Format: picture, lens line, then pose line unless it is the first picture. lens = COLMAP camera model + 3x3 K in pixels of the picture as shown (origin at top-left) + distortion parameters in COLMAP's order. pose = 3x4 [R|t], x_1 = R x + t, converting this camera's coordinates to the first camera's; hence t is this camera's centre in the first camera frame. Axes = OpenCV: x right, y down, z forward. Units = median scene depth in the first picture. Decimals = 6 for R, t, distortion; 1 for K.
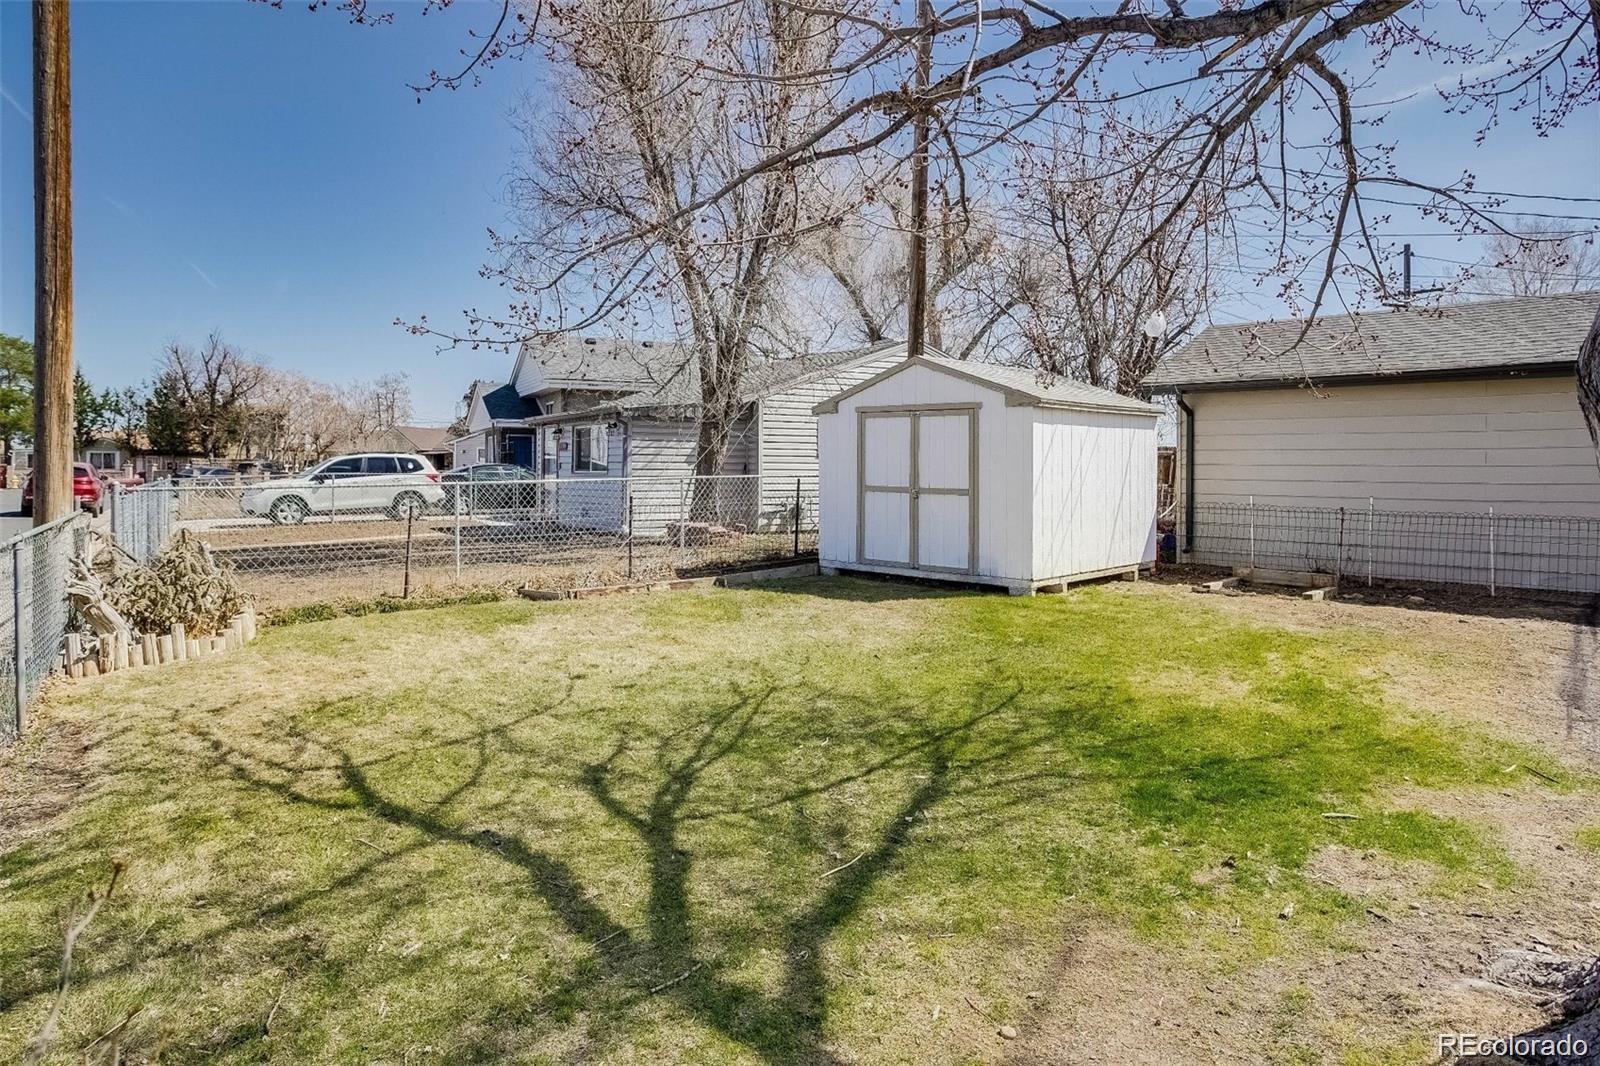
lens RADIAL K [[983.0, 0, 799.4], [0, 983.0, 482.8], [0, 0, 1]] dist [-0.054274, 0.039597]
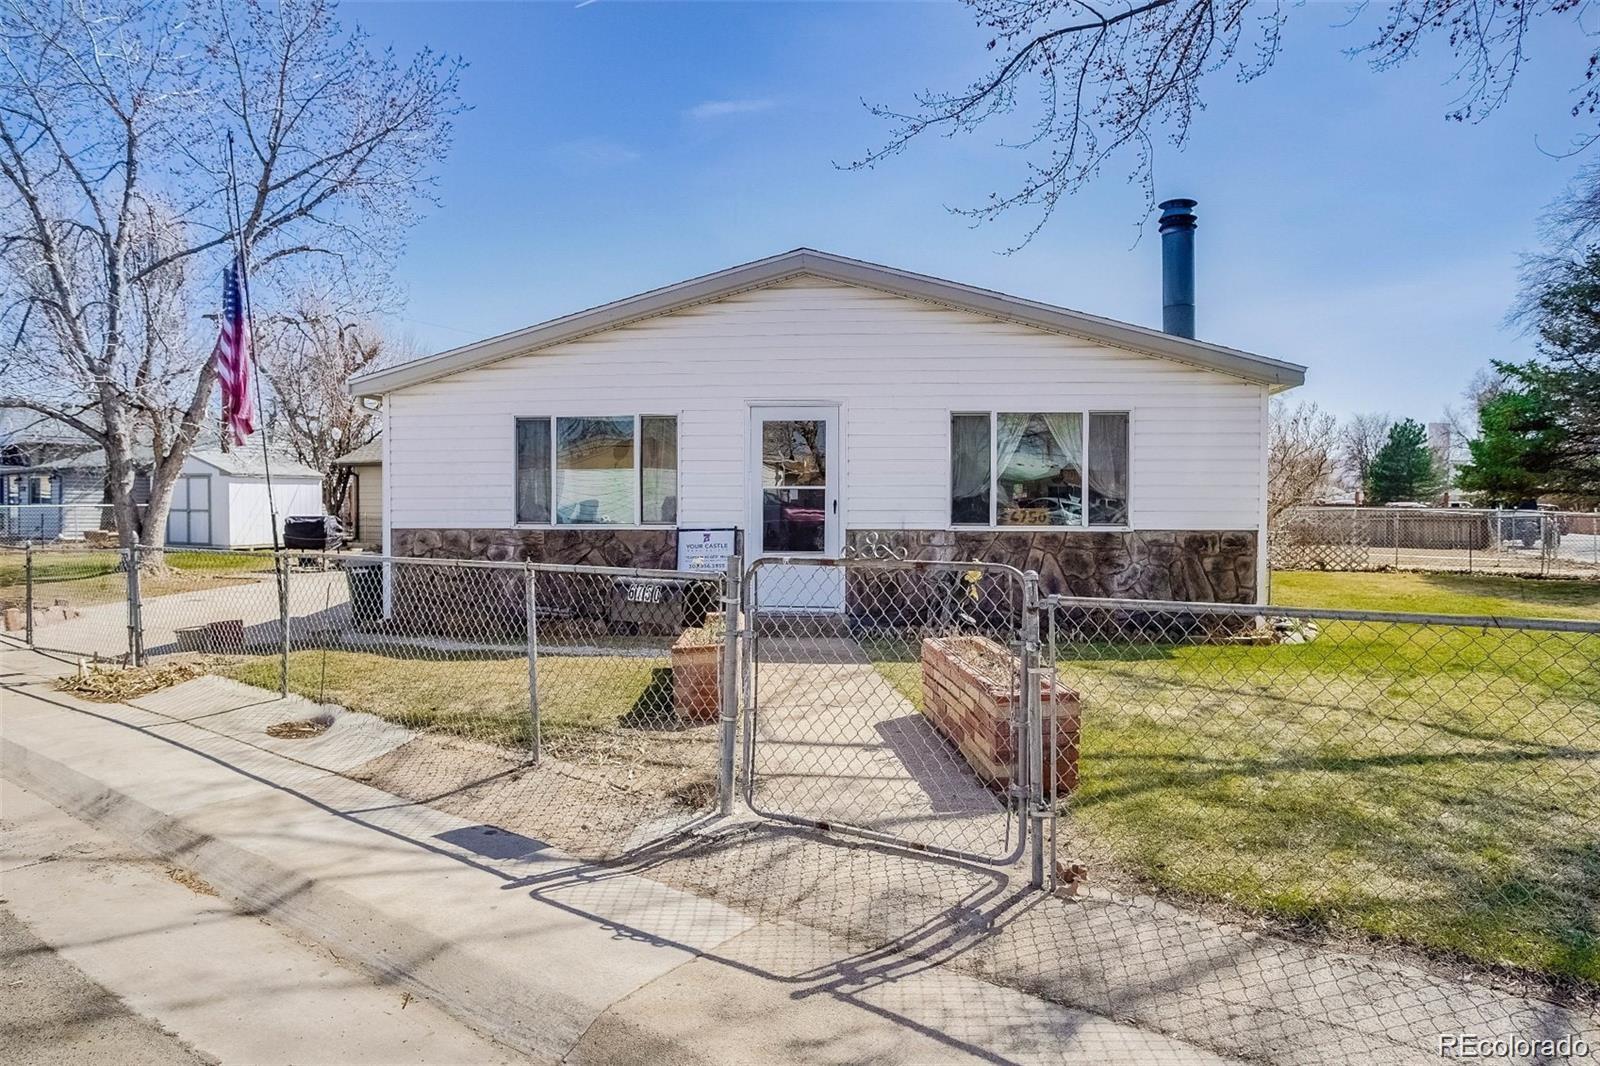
lens RADIAL K [[960.7, 0, 800.8], [0, 960.7, 538.3], [0, 0, 1]] dist [-0.056400, 0.033377]
pose [[0.917423, -0.014214, 0.397660, 0.275418], [0.006579, 0.999767, 0.020558, 0.018448], [-0.397859, -0.016244, 0.917303, -0.801663]]
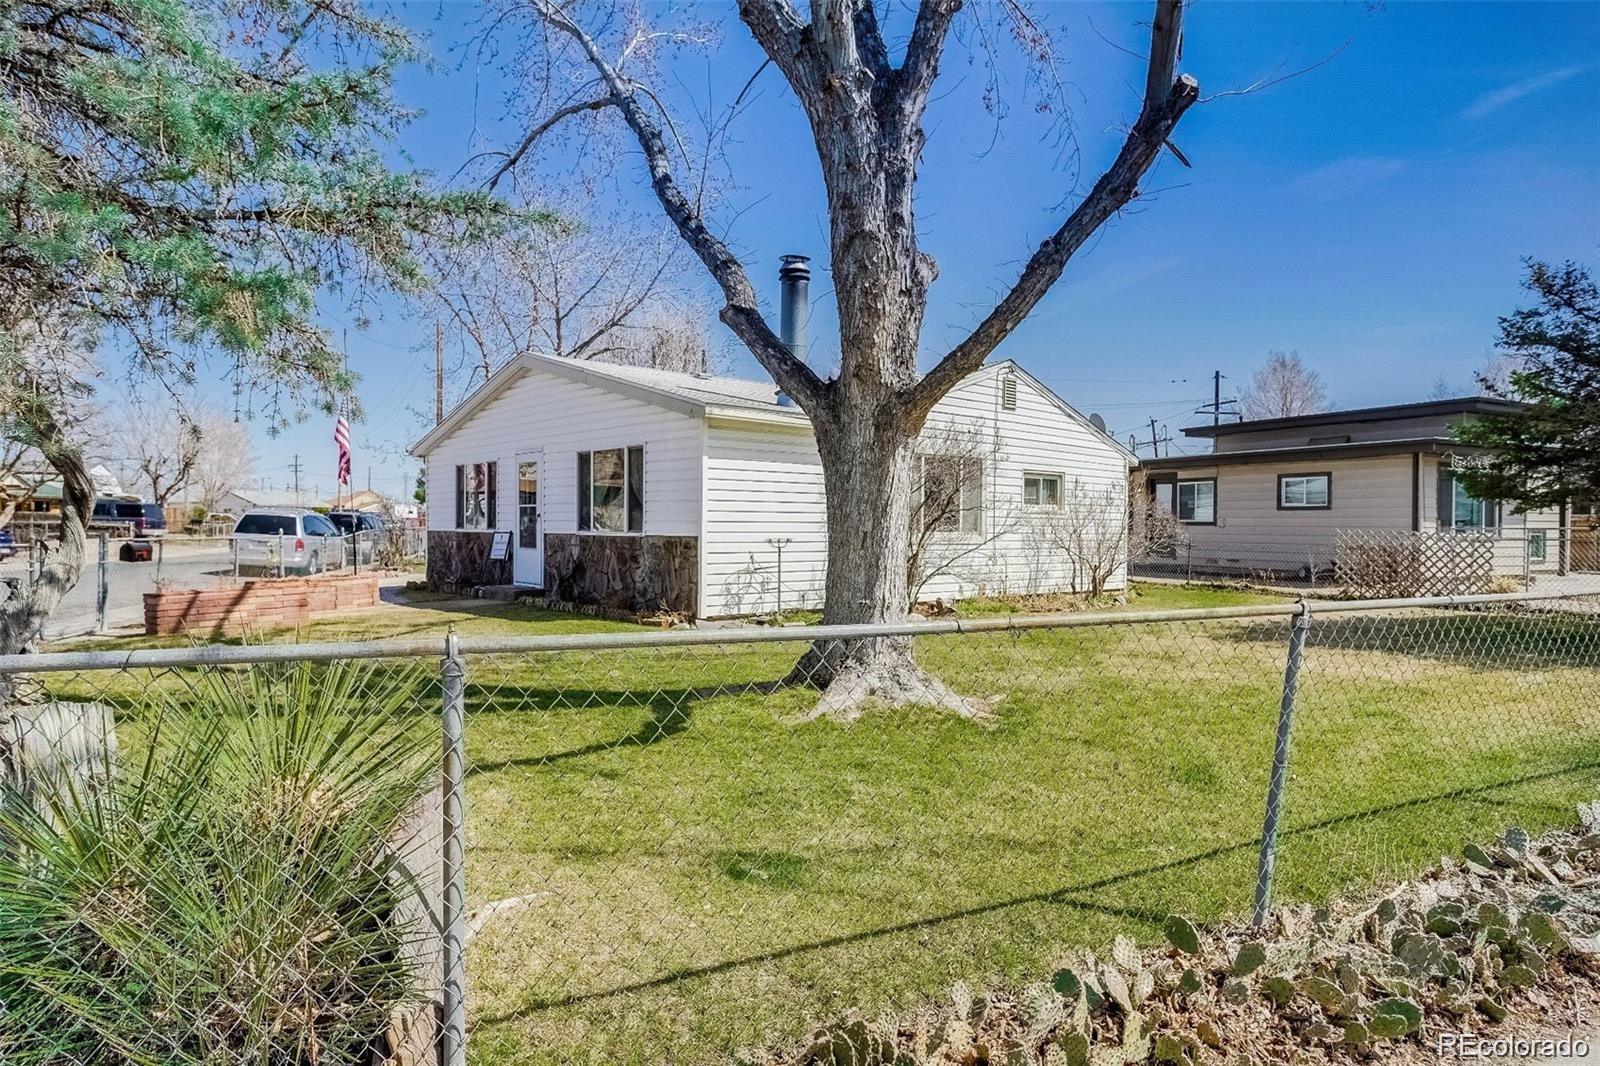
lens RADIAL K [[960.7, 0, 800.8], [0, 960.7, 538.3], [0, 0, 1]] dist [-0.056400, 0.033377]
pose [[0.943718, 0.008755, -0.330636, 0.833880], [-0.008883, 0.999960, 0.001125, 0.024660], [0.330632, 0.001875, 0.943758, -0.963823]]
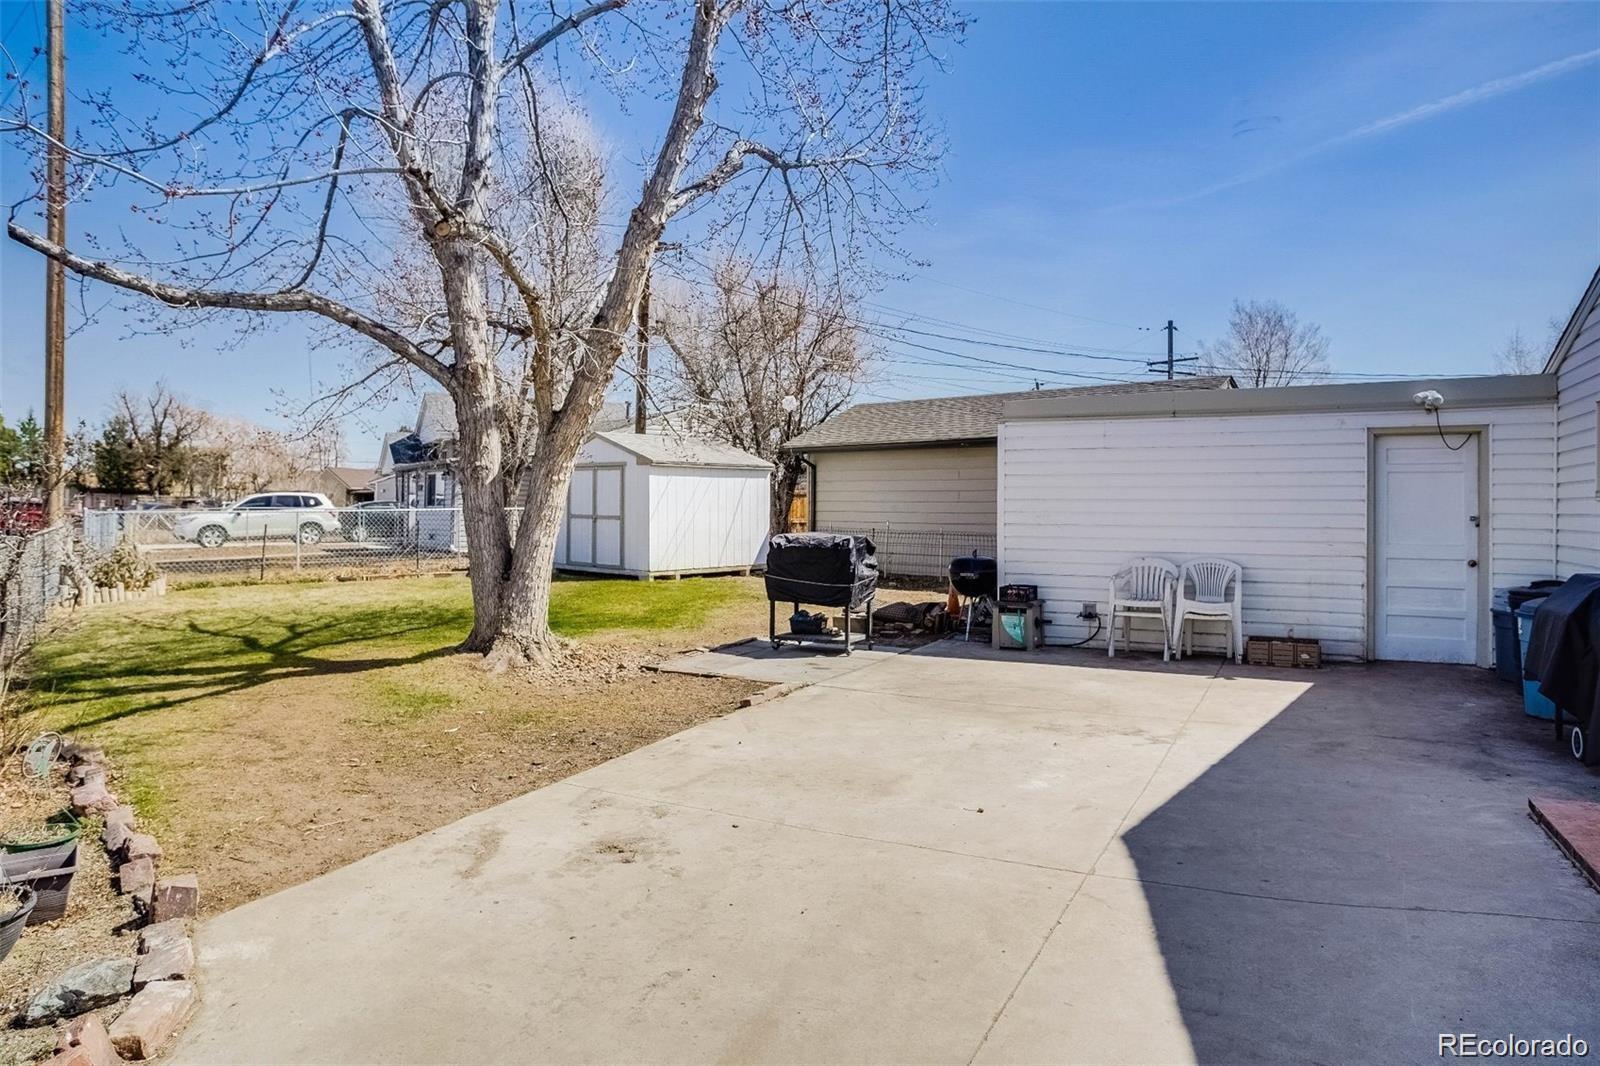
lens RADIAL K [[977.8, 0, 787.5], [0, 977.8, 504.6], [0, 0, 1]] dist [-0.048005, 0.039981]
pose [[0.999524, 0.002526, 0.030763, 0.187711], [-0.001972, 0.999836, -0.018022, 0.007772], [-0.030804, 0.017952, 0.999364, -0.288363]]
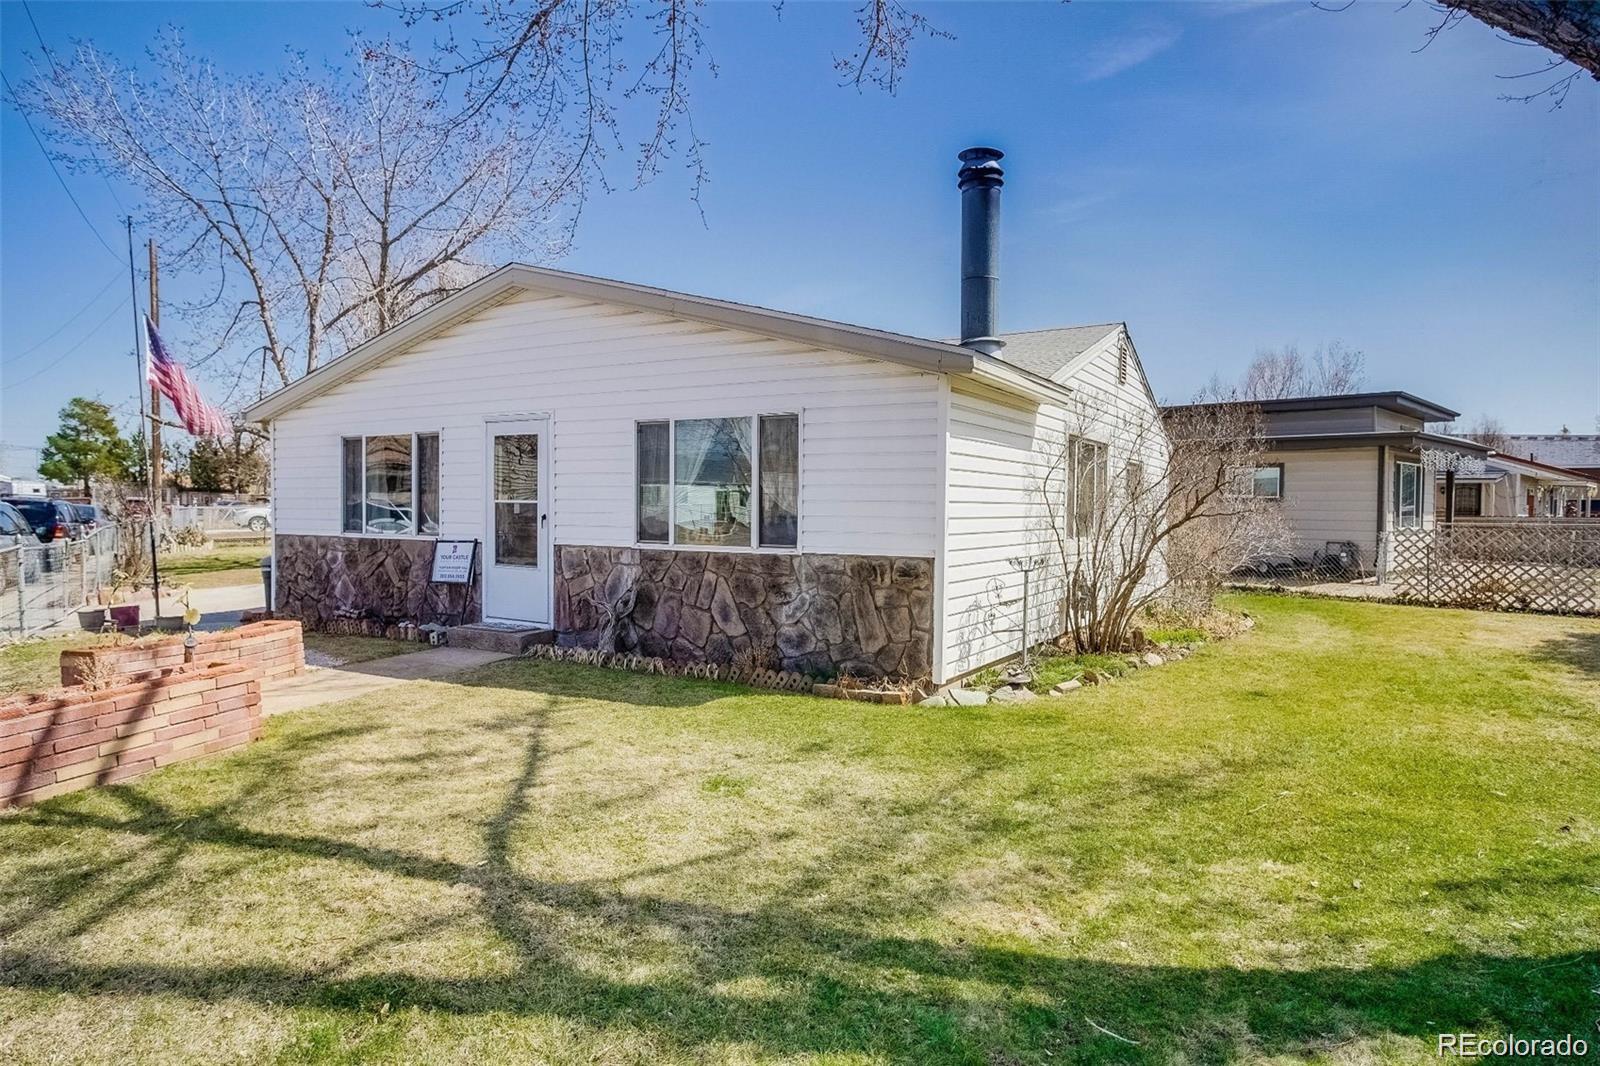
lens RADIAL K [[960.7, 0, 800.8], [0, 960.7, 538.3], [0, 0, 1]] dist [-0.056400, 0.033377]
pose [[0.999730, 0.006493, -0.022332, 0.578597], [-0.006030, 0.999766, 0.020776, 0.011545], [0.022461, -0.020635, 0.999535, -0.831939]]
